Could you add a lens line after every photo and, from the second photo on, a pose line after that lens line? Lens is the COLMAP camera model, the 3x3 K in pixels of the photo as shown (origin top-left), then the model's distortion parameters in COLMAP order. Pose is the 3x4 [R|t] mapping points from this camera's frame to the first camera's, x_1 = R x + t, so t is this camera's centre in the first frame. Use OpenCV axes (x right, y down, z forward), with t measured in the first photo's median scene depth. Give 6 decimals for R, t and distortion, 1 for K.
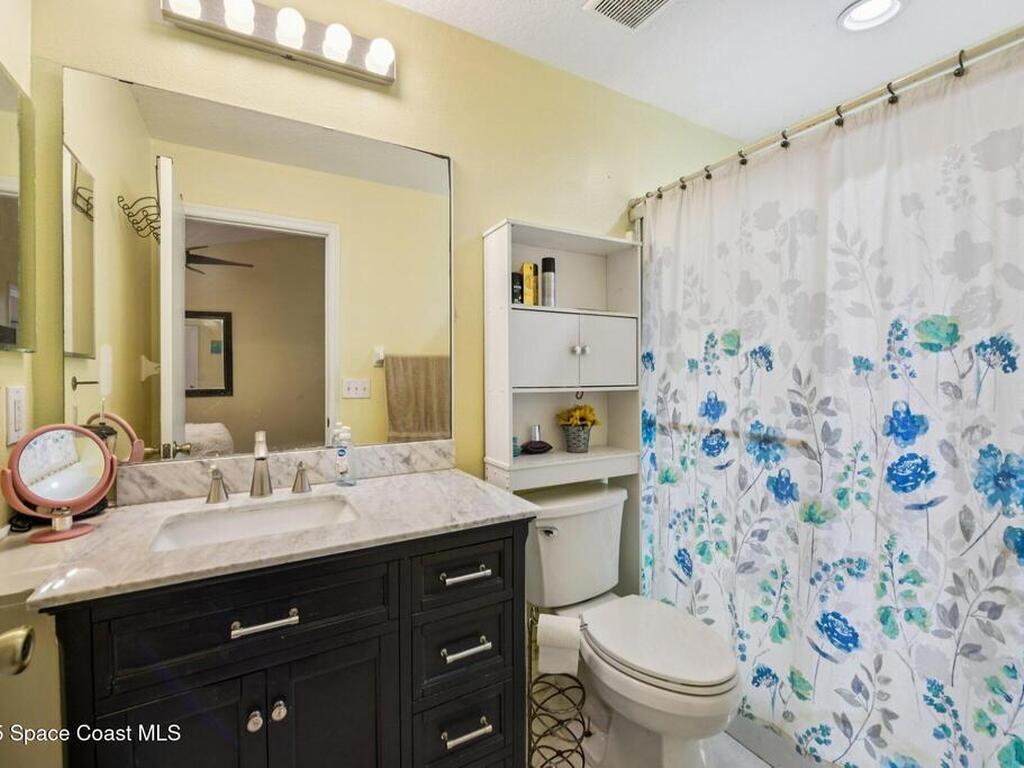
lens RADIAL K [[463.6, 0, 513.5], [0, 463.6, 380.7], [0, 0, 1]] dist [-0.003999, -0.001623]
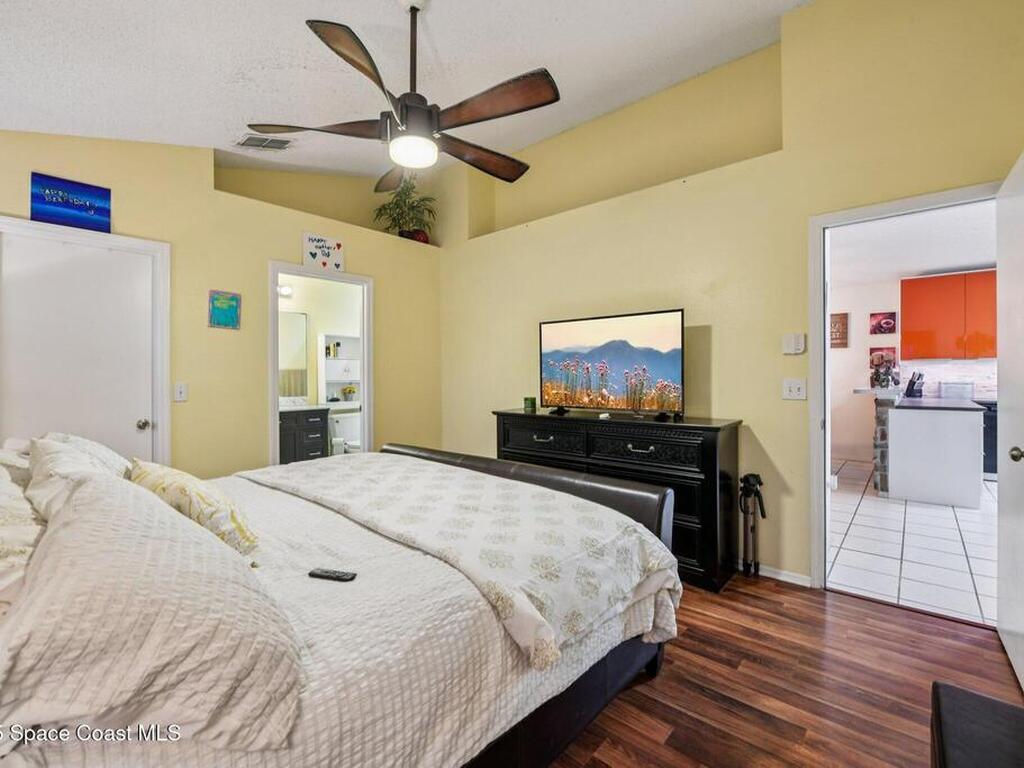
lens RADIAL K [[463.6, 0, 520.2], [0, 463.6, 378.9], [0, 0, 1]] dist [-0.003999, -0.001623]
pose [[0.940687, -0.005780, 0.339225, 0.173248], [0.007635, 0.999962, -0.004134, 0.021601], [-0.339189, 0.006478, 0.940696, -2.542723]]
